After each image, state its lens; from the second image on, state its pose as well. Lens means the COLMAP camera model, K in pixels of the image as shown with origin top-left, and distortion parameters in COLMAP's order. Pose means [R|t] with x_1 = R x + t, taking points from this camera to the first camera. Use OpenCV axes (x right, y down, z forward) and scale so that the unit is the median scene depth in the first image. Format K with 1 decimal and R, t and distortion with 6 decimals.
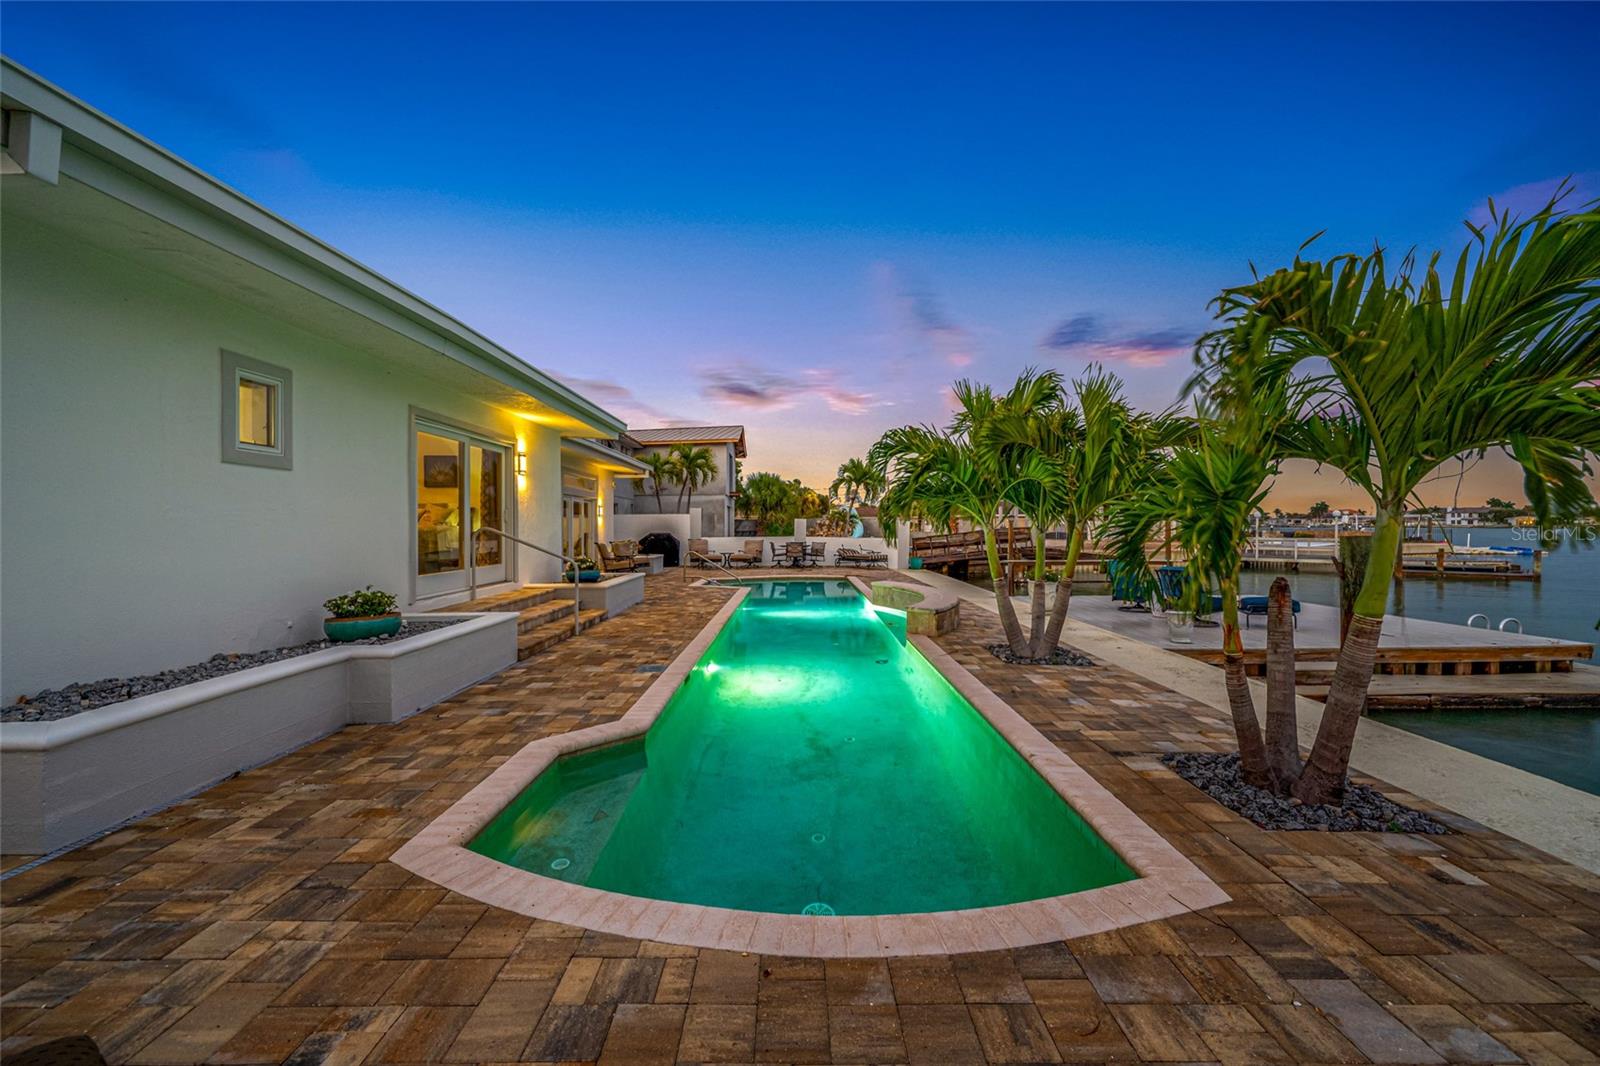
lens RADIAL K [[630.9, 0, 800.0], [0, 630.9, 533.0], [0, 0, 1]] dist [-0.000155, 0.000083]
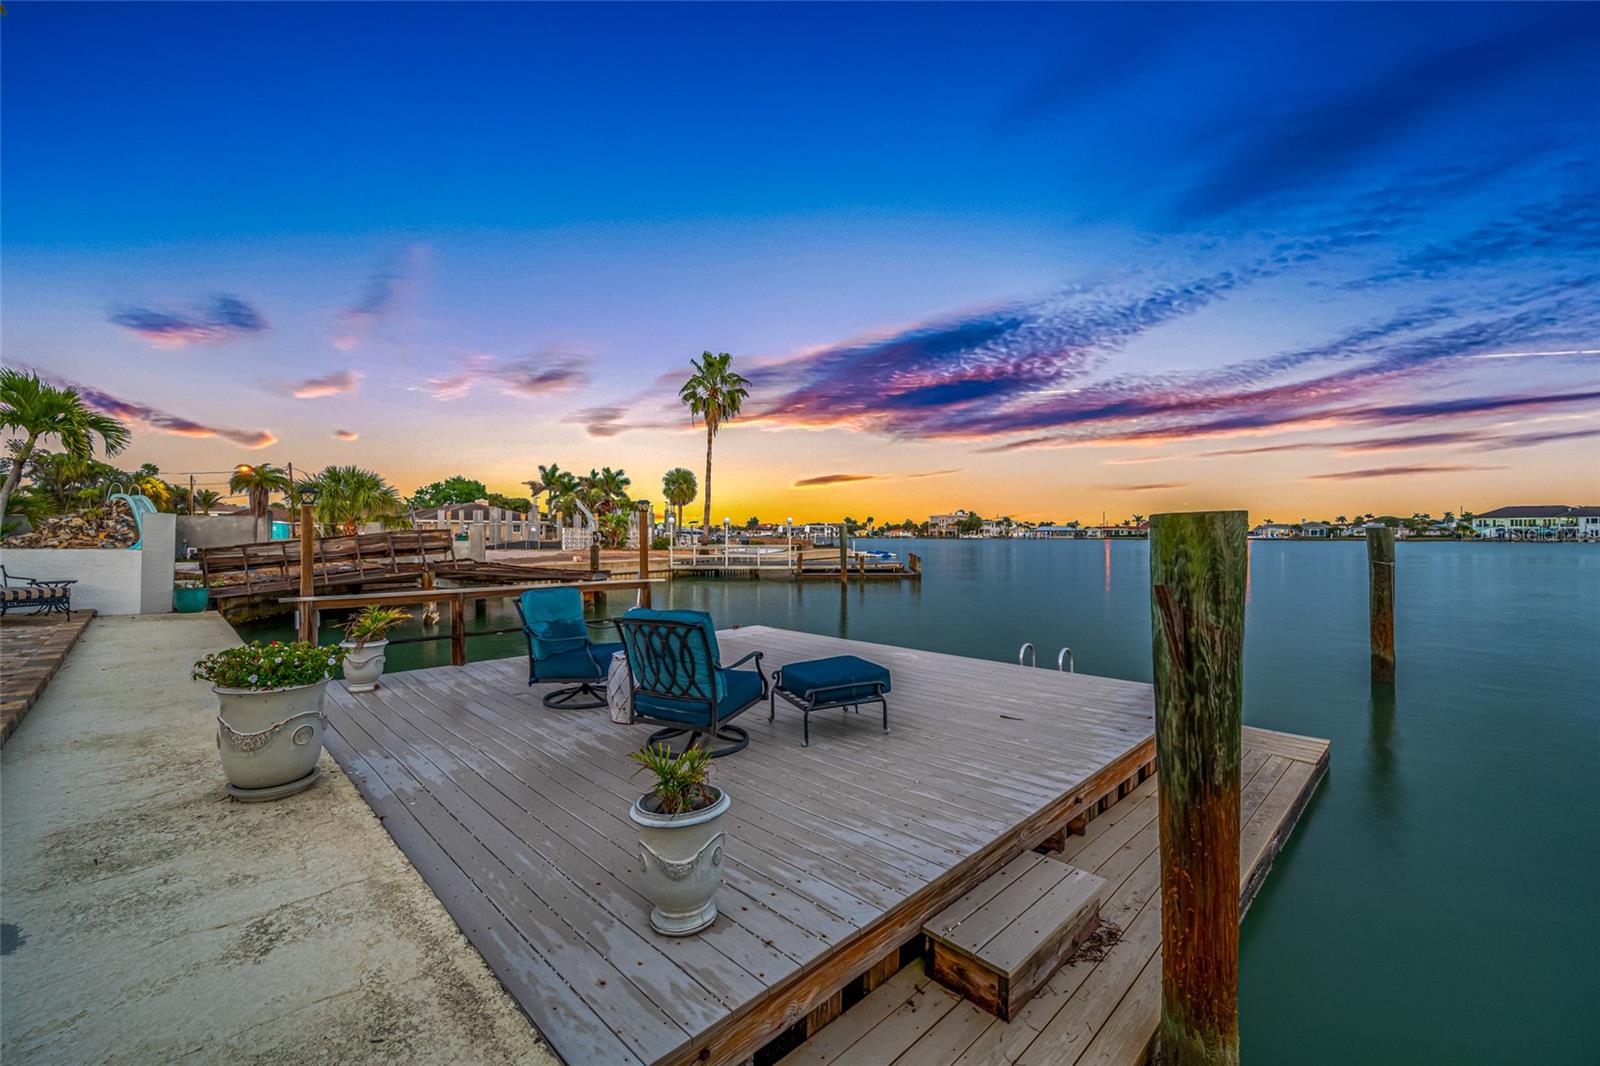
lens RADIAL K [[647.0, 0, 800.0], [0, 647.0, 533.0], [0, 0, 1]] dist [0.000393, 0.000130]
pose [[0.721185, 0.006393, 0.692713, 0.977013], [0.004724, 0.999889, -0.014146, 0.031197], [-0.692726, 0.013475, 0.721075, 1.671225]]
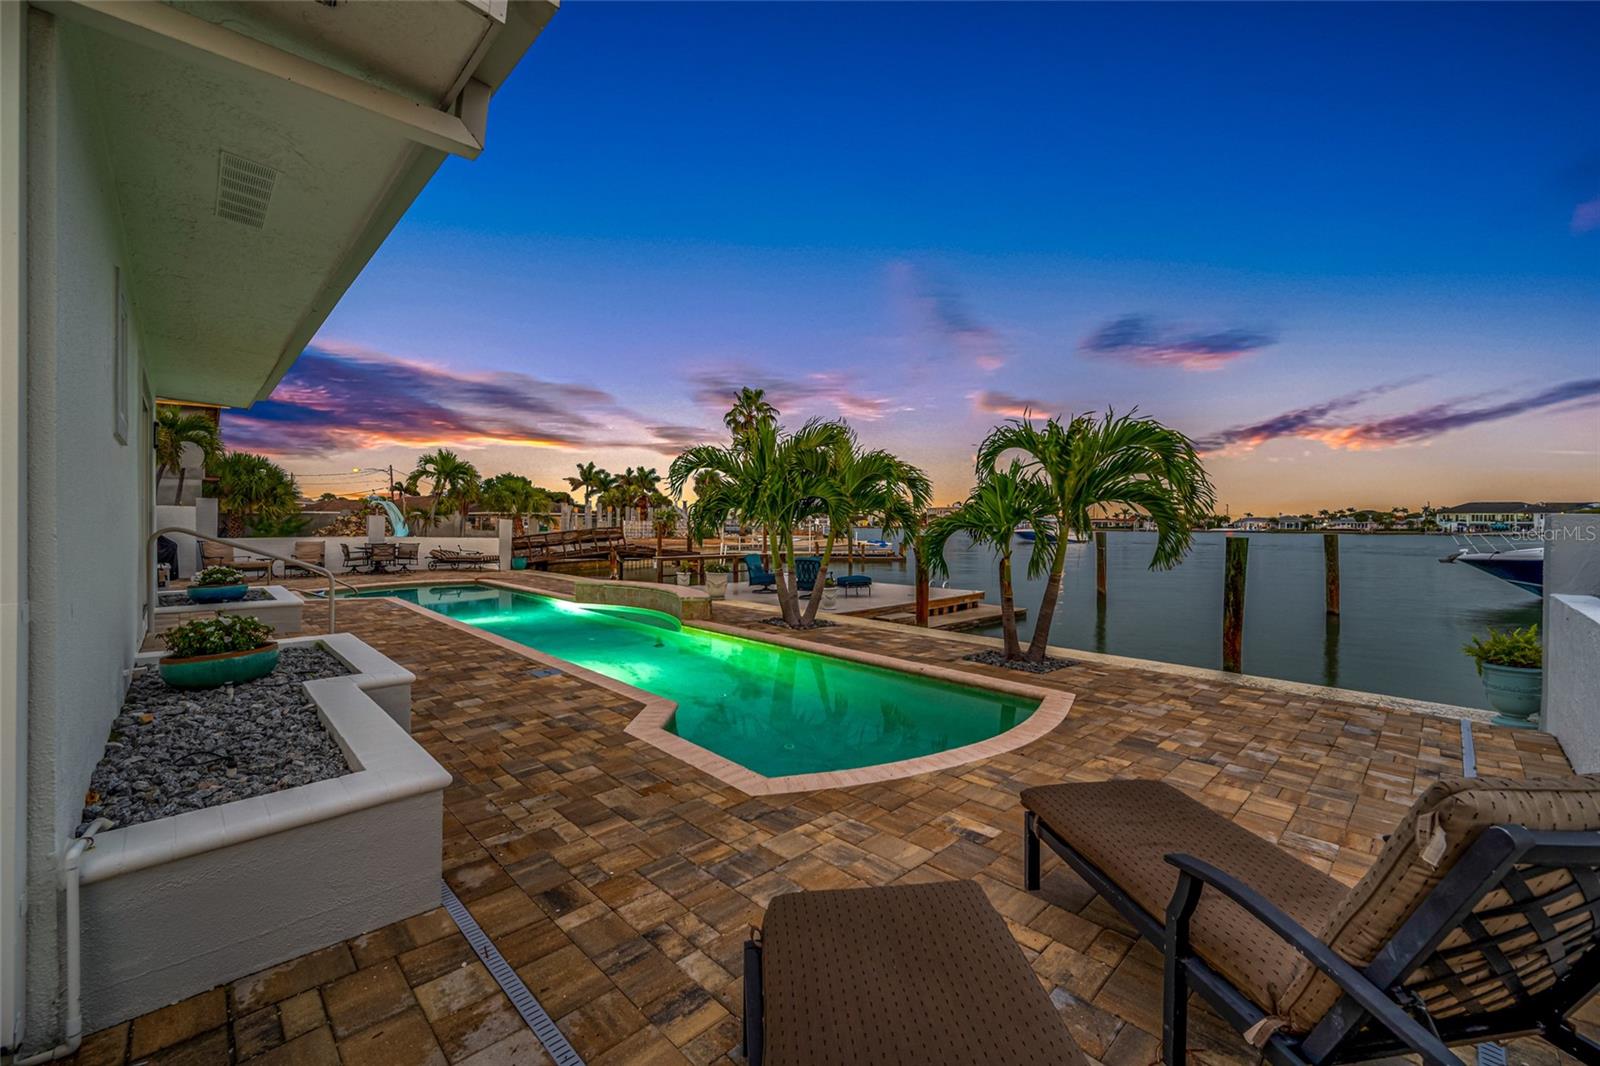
lens RADIAL K [[630.9, 0, 800.0], [0, 630.9, 533.0], [0, 0, 1]] dist [-0.000155, 0.000083]
pose [[0.724183, -0.000845, 0.689608, -0.955560], [-0.001083, 0.999997, 0.002363, -0.009831], [-0.689607, -0.002458, 0.724179, 0.010793]]
